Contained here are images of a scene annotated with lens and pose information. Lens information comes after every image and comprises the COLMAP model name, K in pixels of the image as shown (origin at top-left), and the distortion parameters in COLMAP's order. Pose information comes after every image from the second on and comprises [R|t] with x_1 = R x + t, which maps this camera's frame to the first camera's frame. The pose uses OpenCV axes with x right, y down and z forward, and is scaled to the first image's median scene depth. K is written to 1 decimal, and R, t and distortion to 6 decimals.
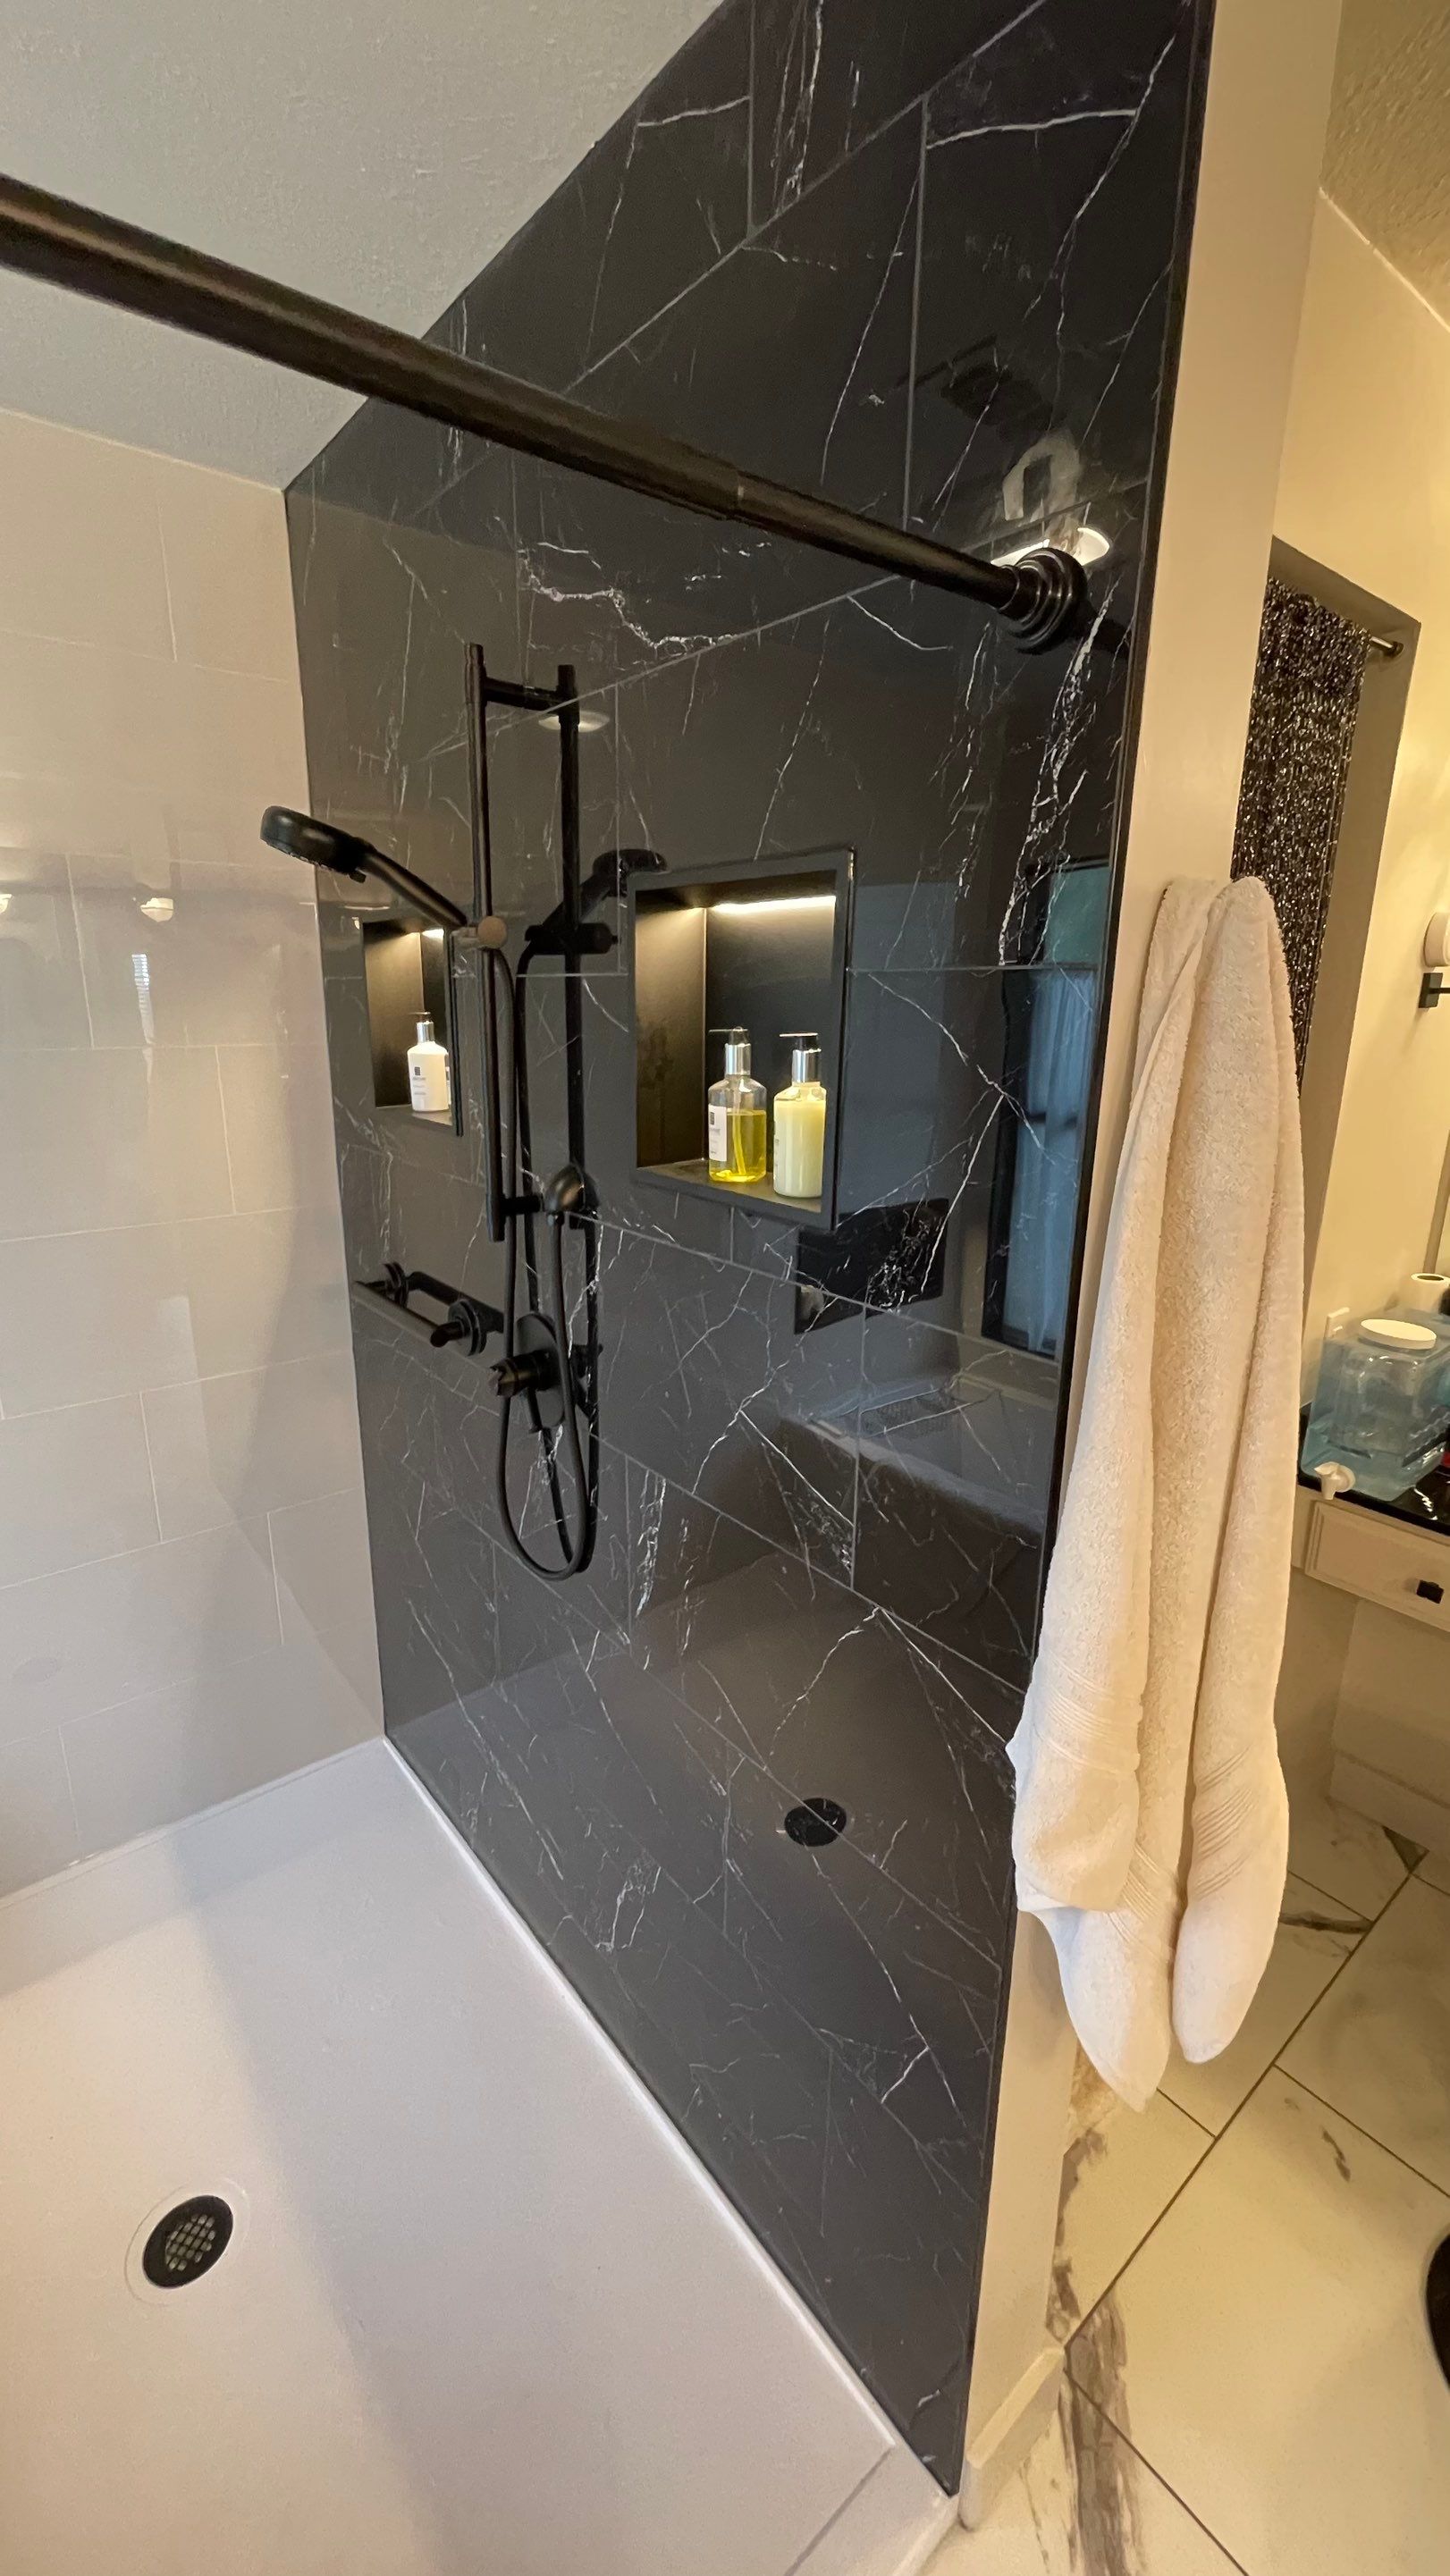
lens RADIAL K [[1043.4, 0, 710.5], [0, 1043.4, 1269.3], [0, 0, 1]] dist [-0.003250, 0.001016]
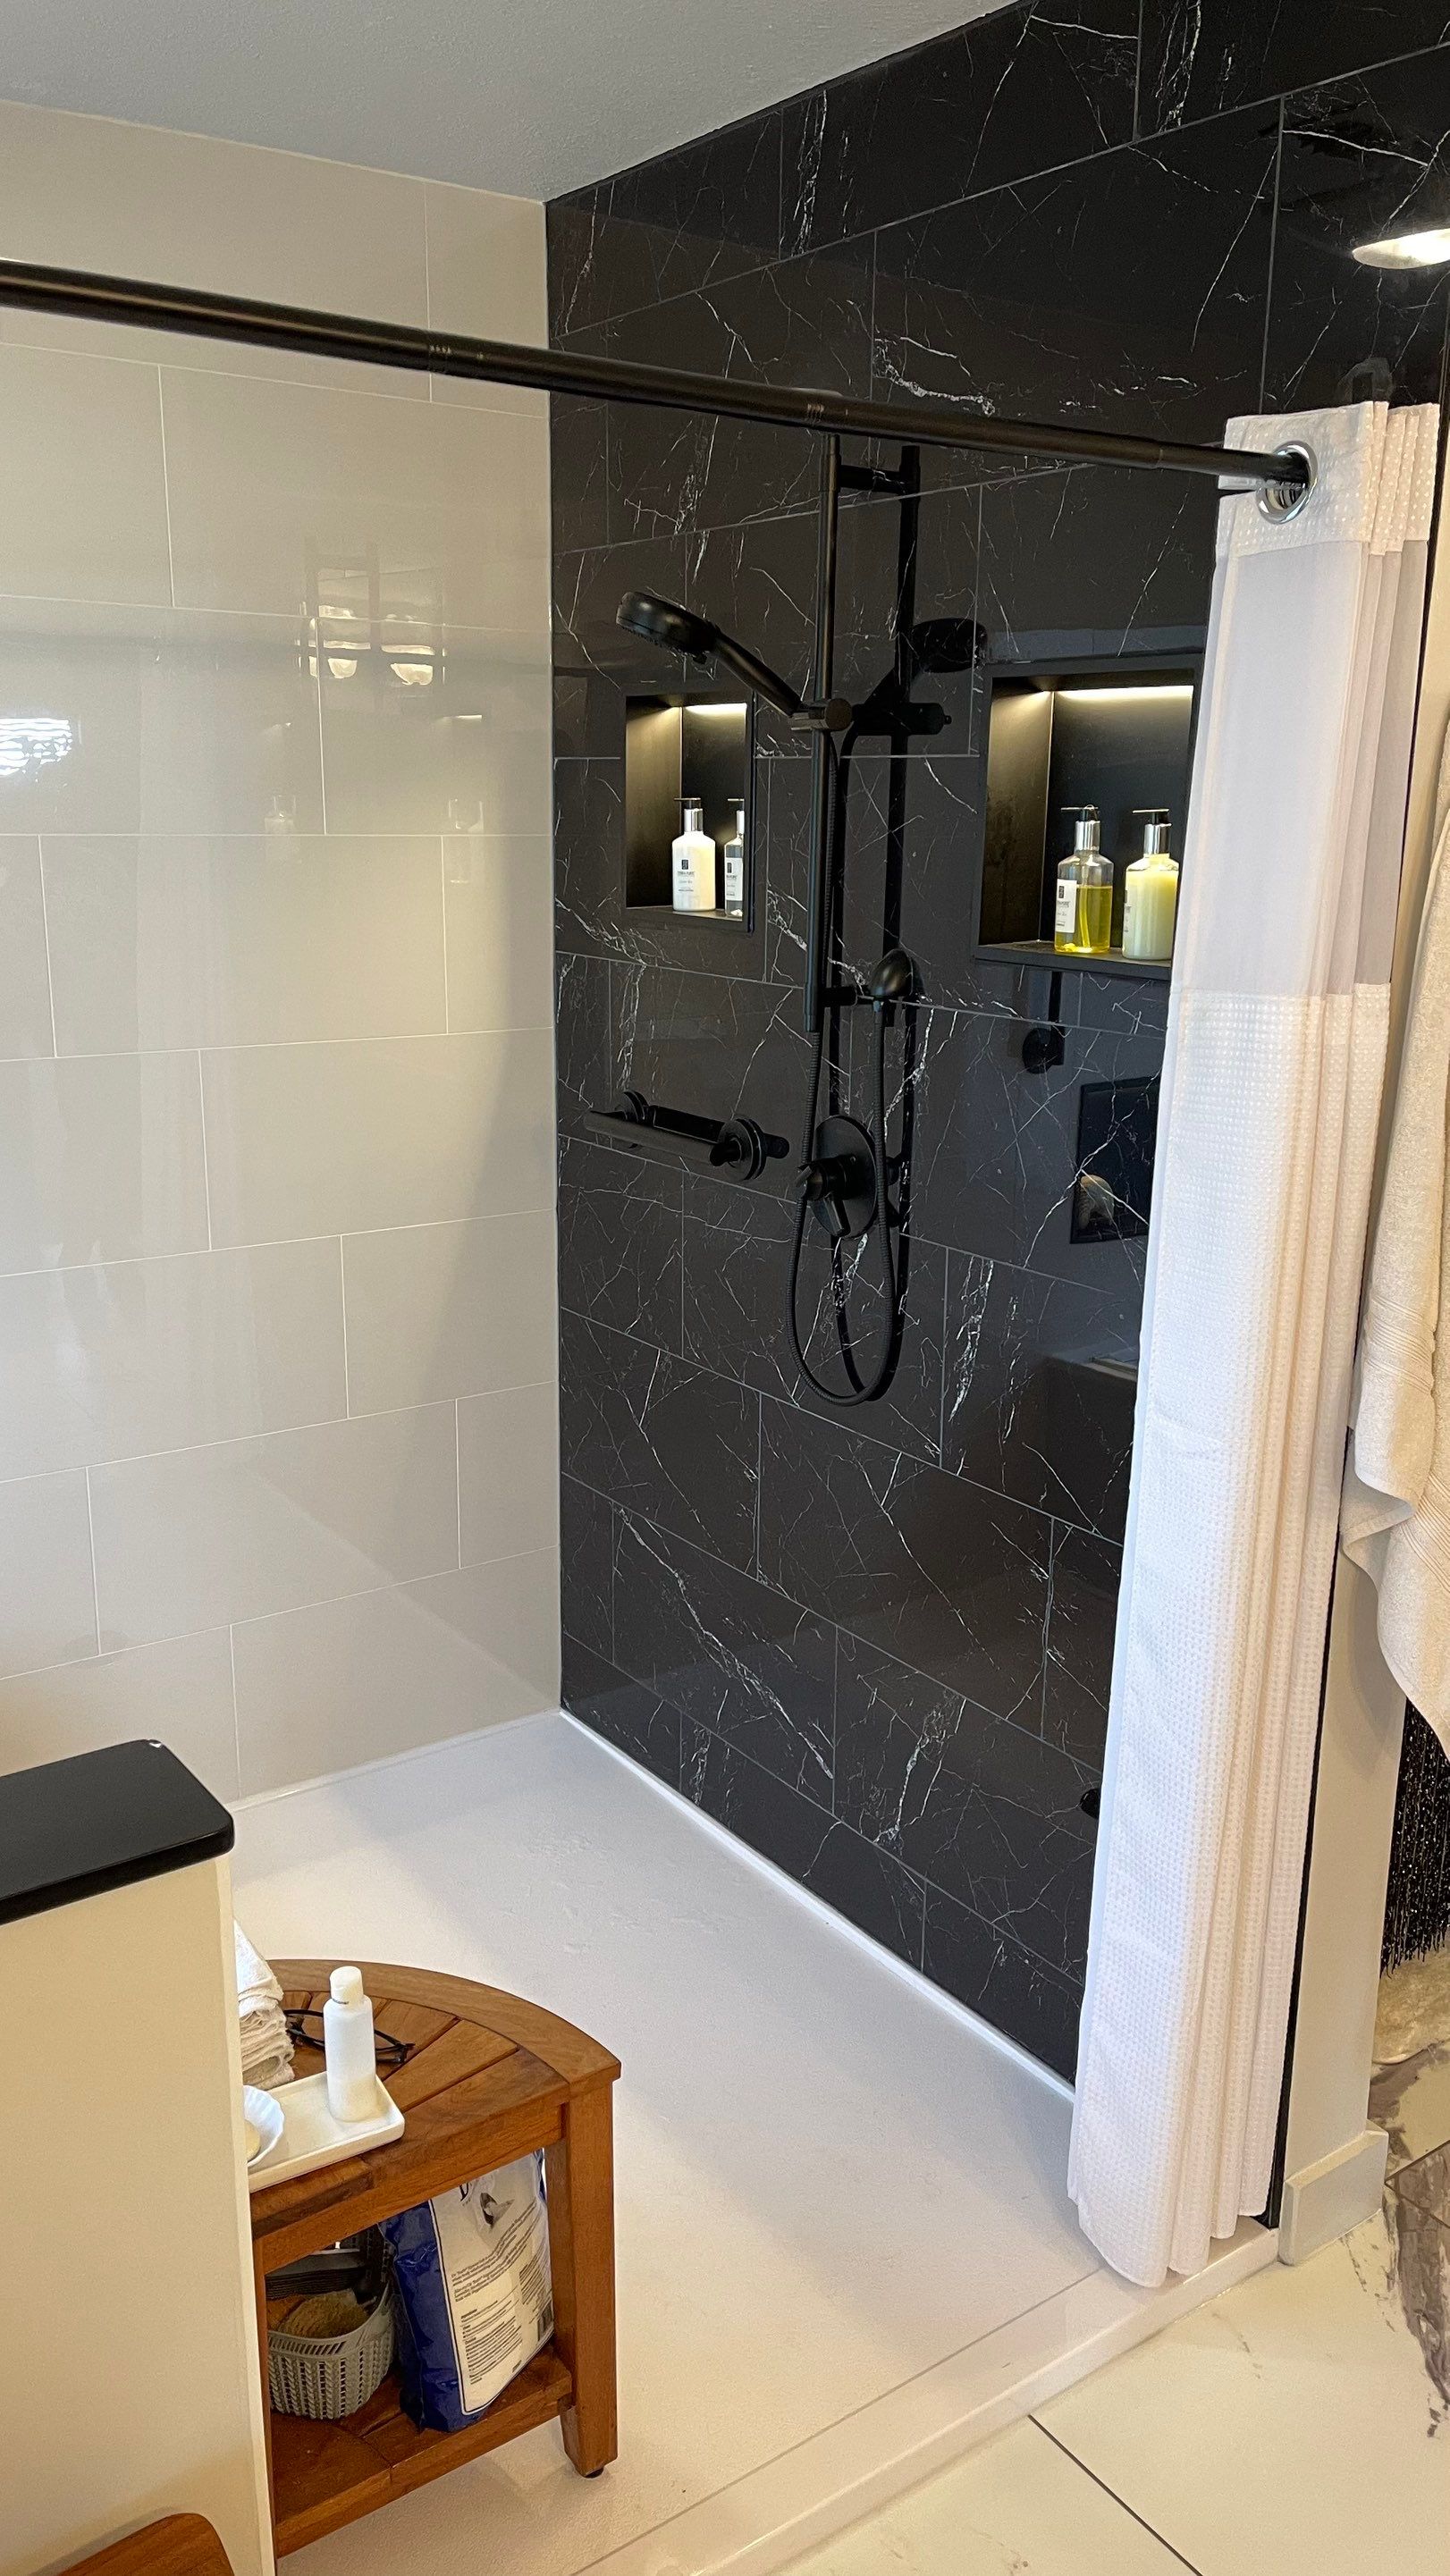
lens RADIAL K [[1958.0, 0, 742.9], [0, 1958.0, 1297.7], [0, 0, 1]] dist [0.062818, -0.068326]
pose [[0.998671, 0.017354, -0.048523, -0.182613], [-0.017623, 0.999832, -0.005129, 0.239151], [0.048426, 0.005977, 0.998809, -0.854245]]
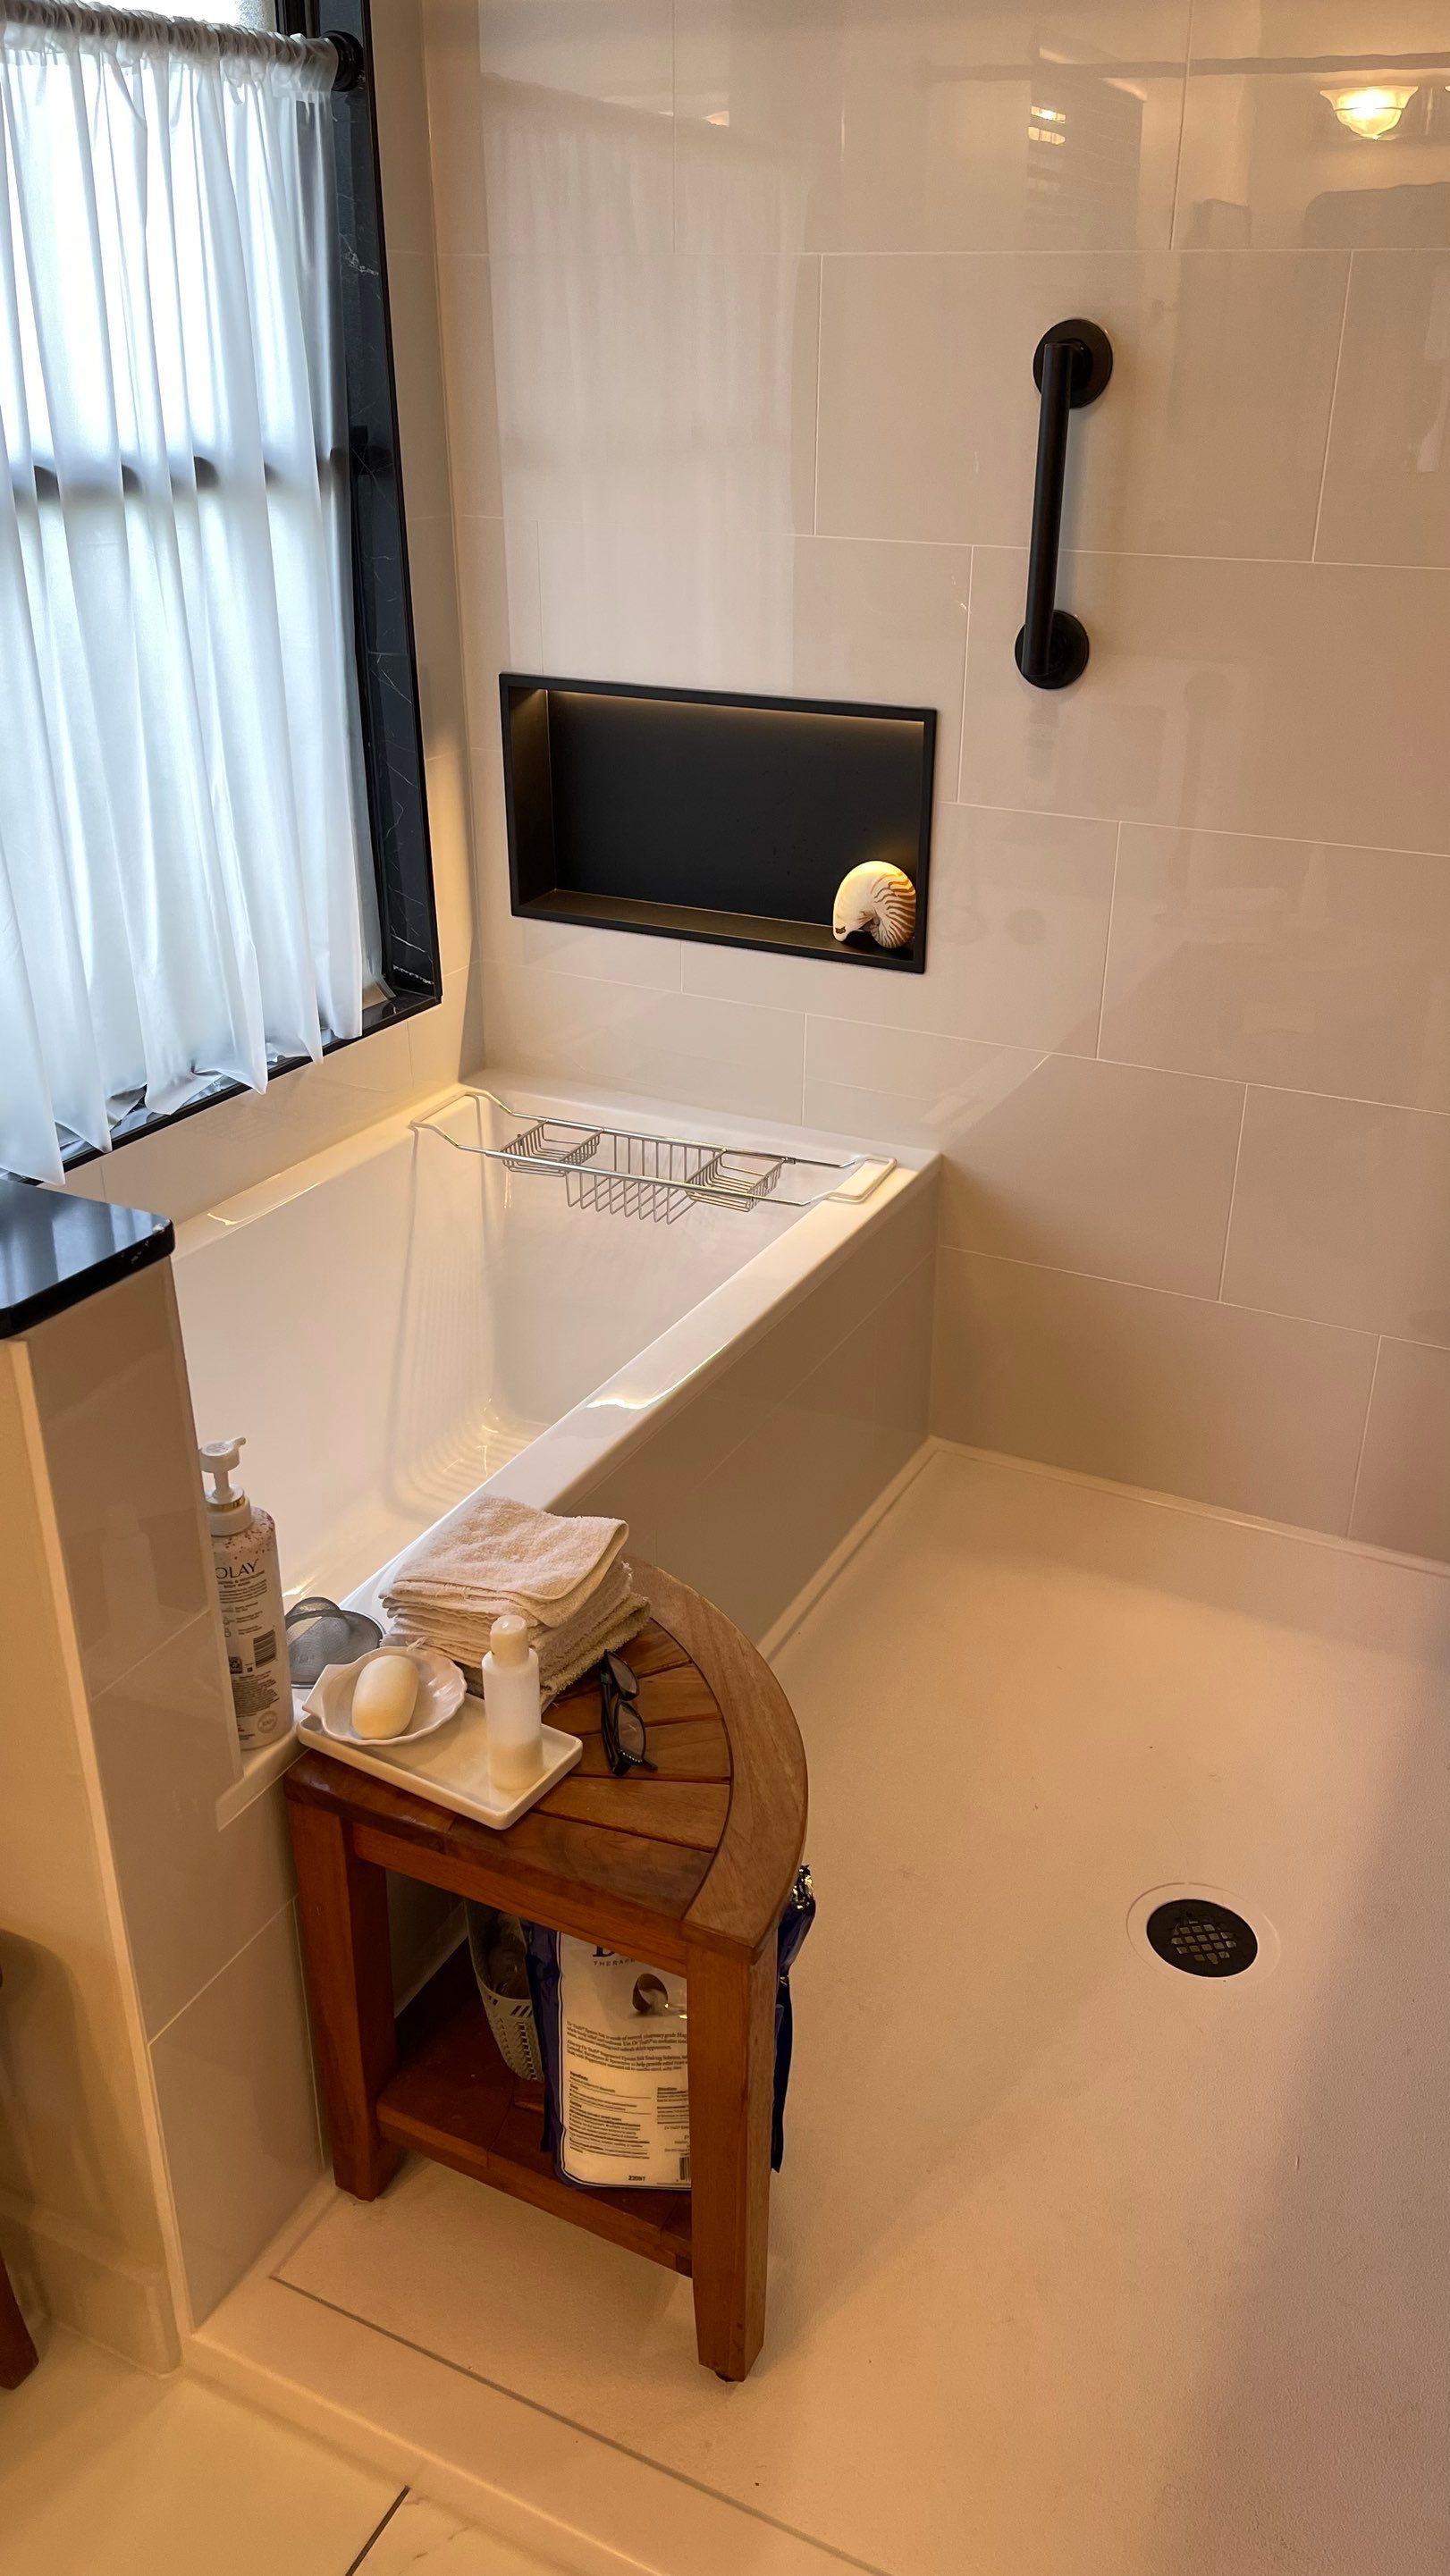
lens RADIAL K [[1958.0, 0, 742.6], [0, 1958.0, 1290.0], [0, 0, 1]] dist [0.062818, -0.068326]
pose [[0.425407, 0.382640, -0.820131, 0.358819], [-0.236921, 0.921703, 0.307137, 0.155230], [0.873440, 0.063648, 0.482754, 0.002988]]
